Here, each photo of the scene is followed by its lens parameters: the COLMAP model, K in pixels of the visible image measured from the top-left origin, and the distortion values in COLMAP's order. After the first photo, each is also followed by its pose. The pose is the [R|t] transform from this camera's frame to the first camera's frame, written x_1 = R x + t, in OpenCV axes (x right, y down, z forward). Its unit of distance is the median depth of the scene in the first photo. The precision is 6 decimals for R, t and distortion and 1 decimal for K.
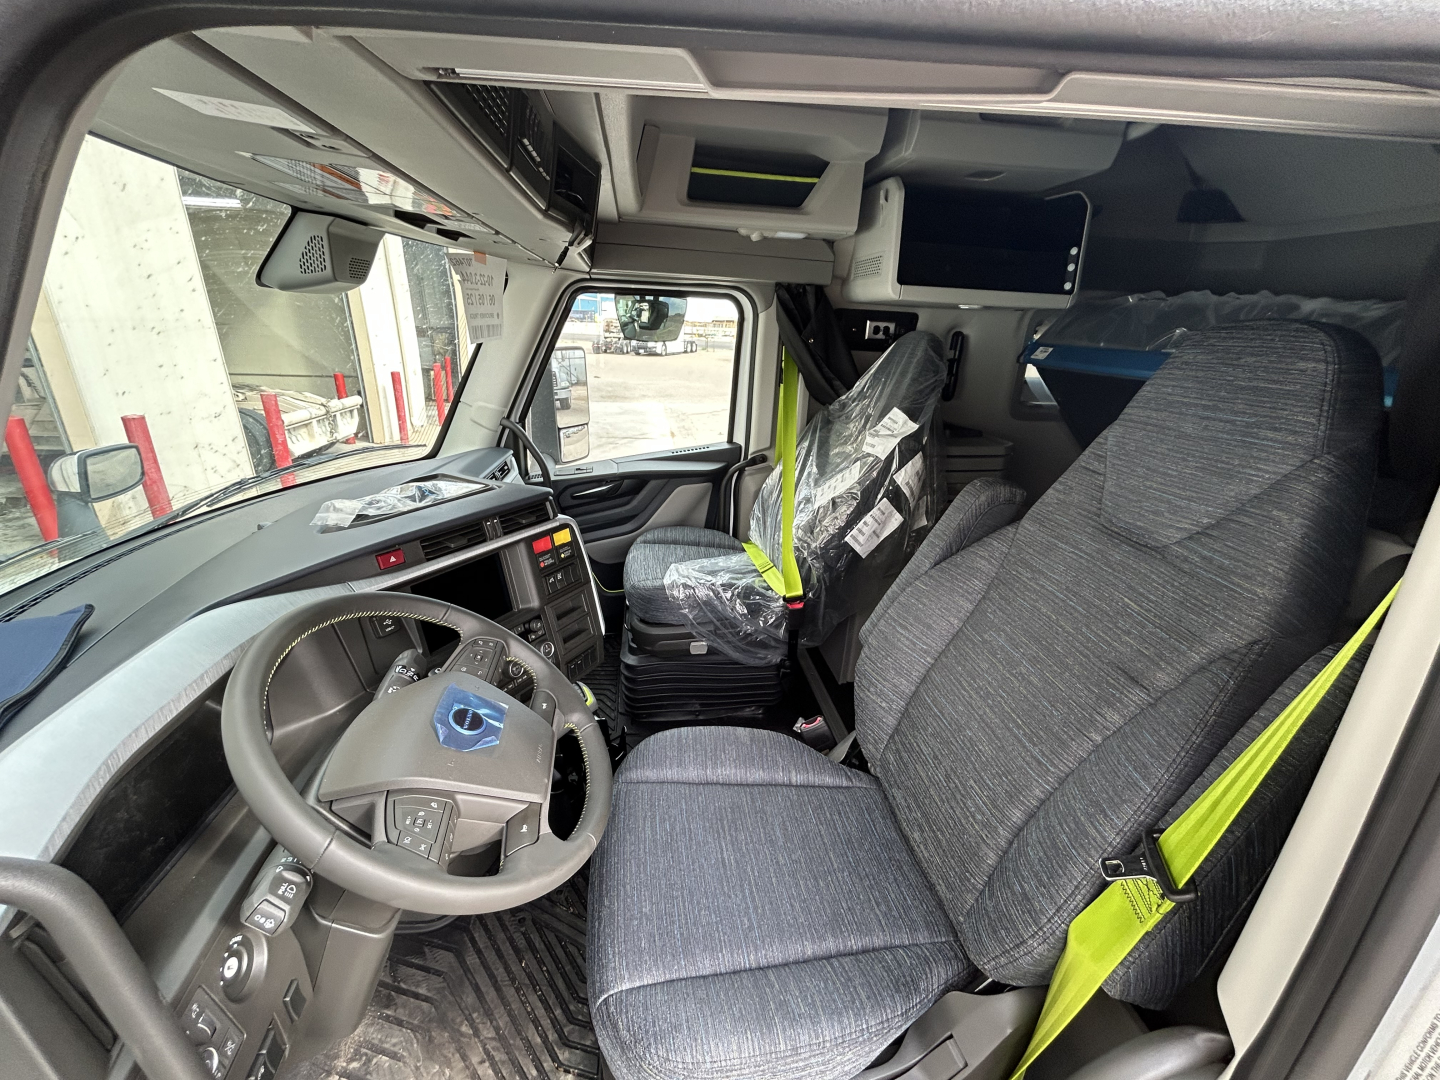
lens RADIAL K [[648.7, 0, 714.7], [0, 648.7, 546.2], [0, 0, 1]] dist [0.003257, -0.000688]
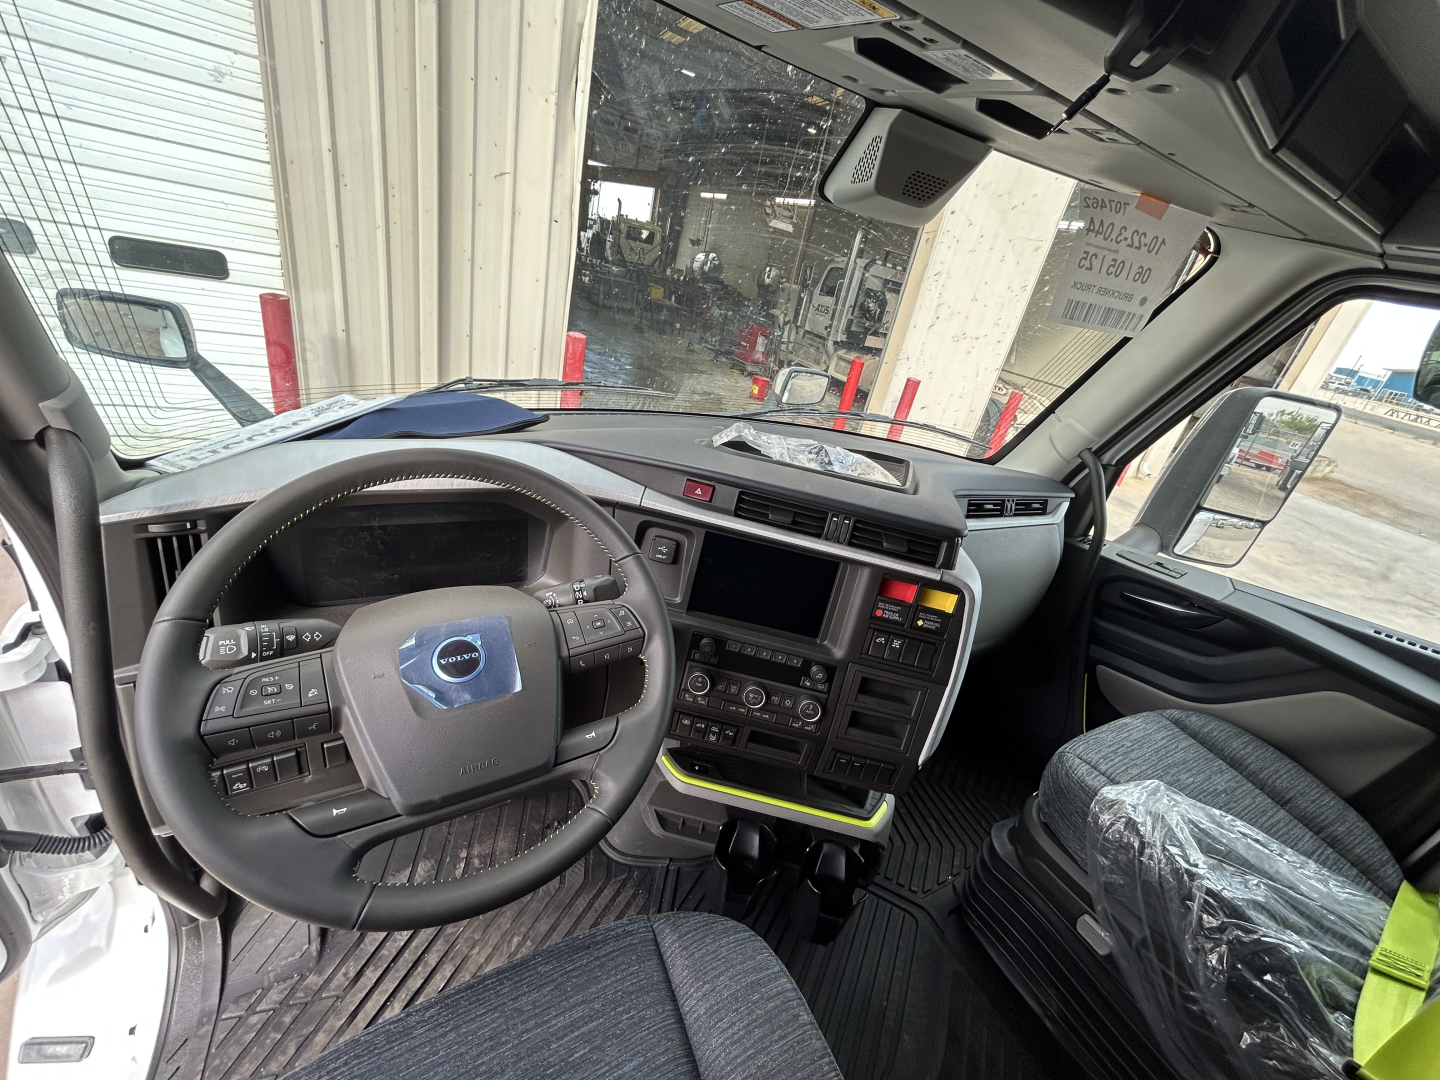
lens RADIAL K [[588.7, 0, 719.1], [0, 588.7, 536.4], [0, 0, 1]] dist [-0.005390, 0.000932]
pose [[0.351556, 0.446997, -0.822558, 0.107721], [-0.483857, 0.838946, 0.249104, -0.081264], [0.801430, 0.310426, 0.511219, 0.375368]]
